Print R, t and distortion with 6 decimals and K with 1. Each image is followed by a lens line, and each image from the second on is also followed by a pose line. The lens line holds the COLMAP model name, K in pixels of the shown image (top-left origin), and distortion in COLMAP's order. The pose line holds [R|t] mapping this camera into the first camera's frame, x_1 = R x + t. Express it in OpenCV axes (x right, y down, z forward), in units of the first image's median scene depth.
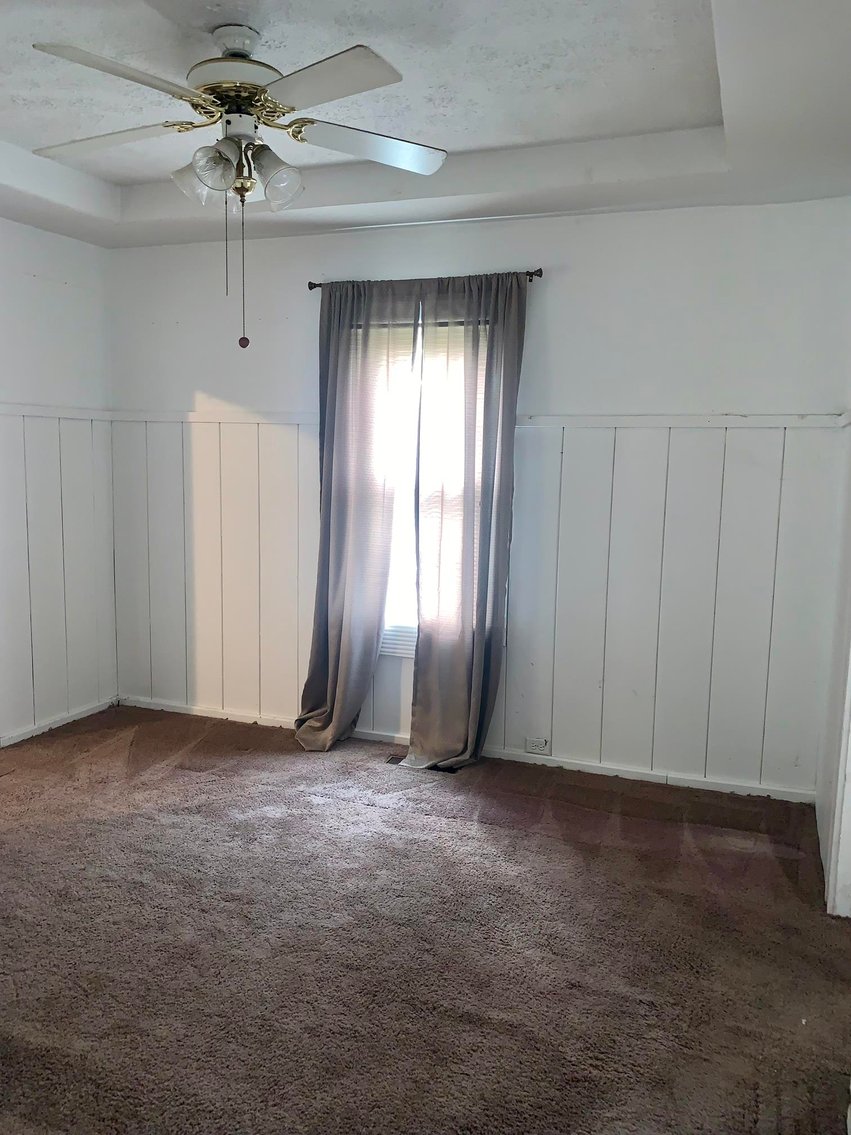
lens RADIAL K [[868.8, 0, 428.4], [0, 868.8, 573.7], [0, 0, 1]] dist [0.034091, -0.029249]
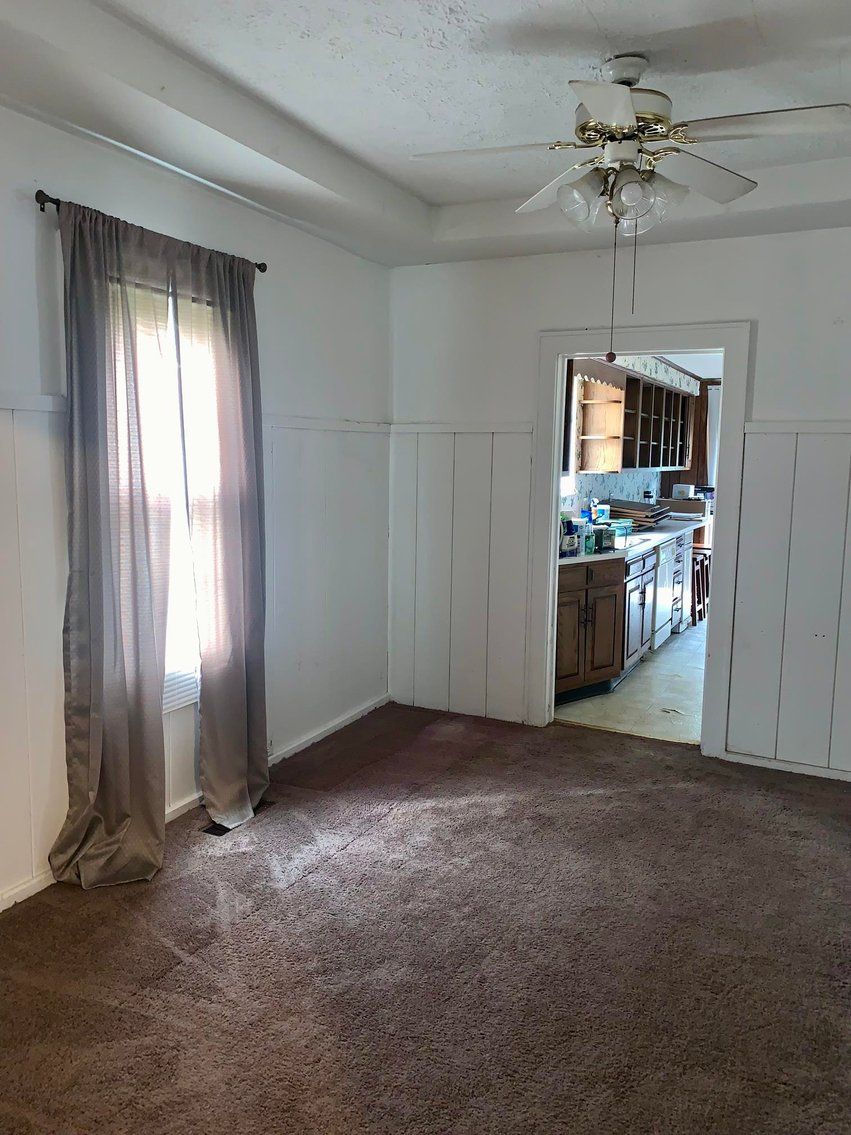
lens RADIAL K [[868.8, 0, 429.5], [0, 868.8, 560.0], [0, 0, 1]] dist [0.034091, -0.029249]
pose [[0.089233, -0.147045, 0.985097, -0.827188], [0.119857, 0.983440, 0.135940, -0.128127], [-0.988773, 0.105940, 0.105380, 0.717482]]
